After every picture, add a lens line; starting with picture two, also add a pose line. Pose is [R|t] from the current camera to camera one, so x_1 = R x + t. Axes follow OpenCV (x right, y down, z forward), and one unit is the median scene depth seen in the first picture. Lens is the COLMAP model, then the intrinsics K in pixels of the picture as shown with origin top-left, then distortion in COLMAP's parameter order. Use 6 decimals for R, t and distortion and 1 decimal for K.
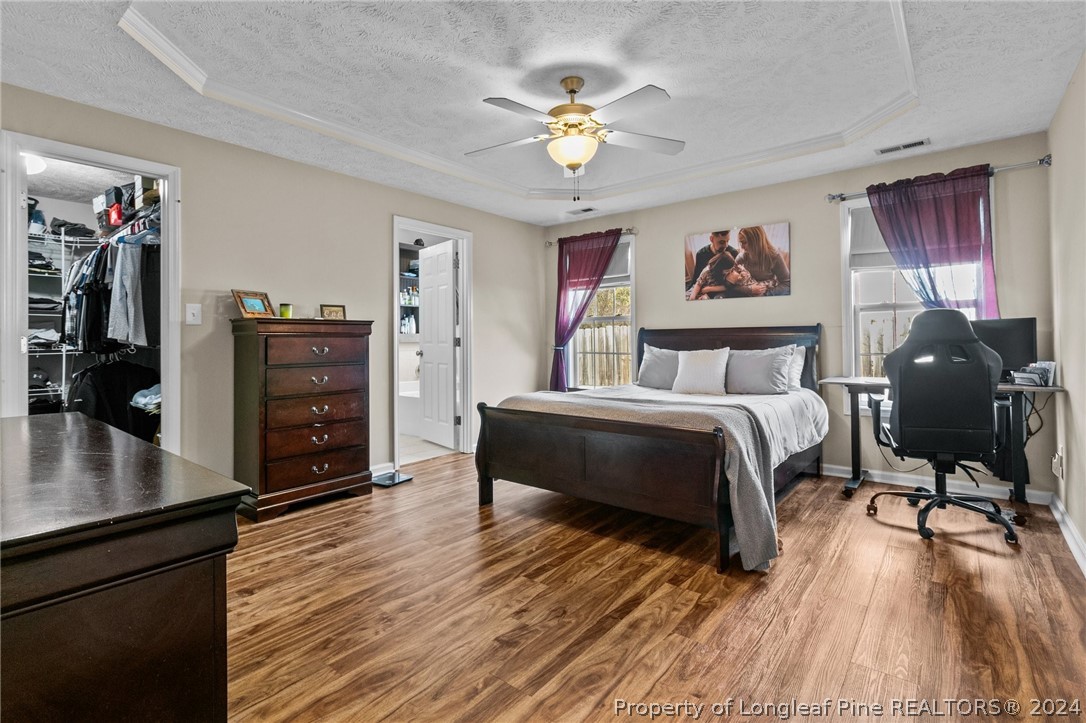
lens RADIAL K [[506.5, 0, 529.5], [0, 506.5, 335.9], [0, 0, 1]] dist [0.002793, 0.000172]
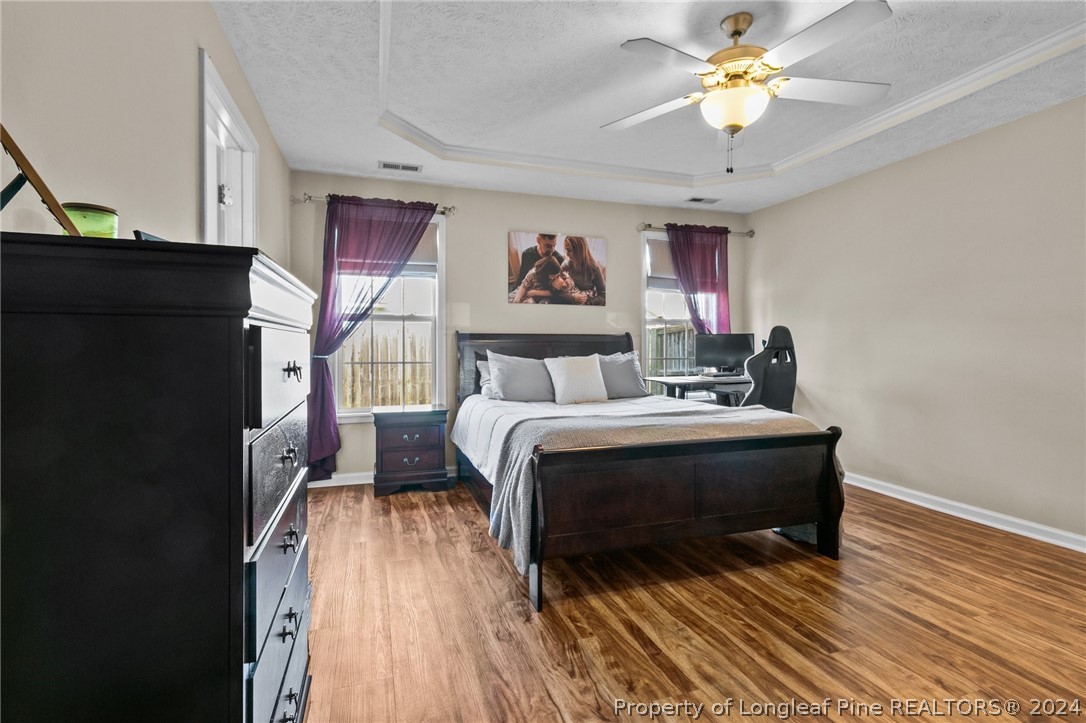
lens RADIAL K [[506.5, 0, 542.8], [0, 506.5, 354.3], [0, 0, 1]] dist [0.002793, 0.000172]
pose [[0.532329, -0.006101, 0.846516, -0.476390], [-0.012600, 0.999806, 0.015129, 0.009087], [-0.846444, -0.018719, 0.532149, 0.518420]]
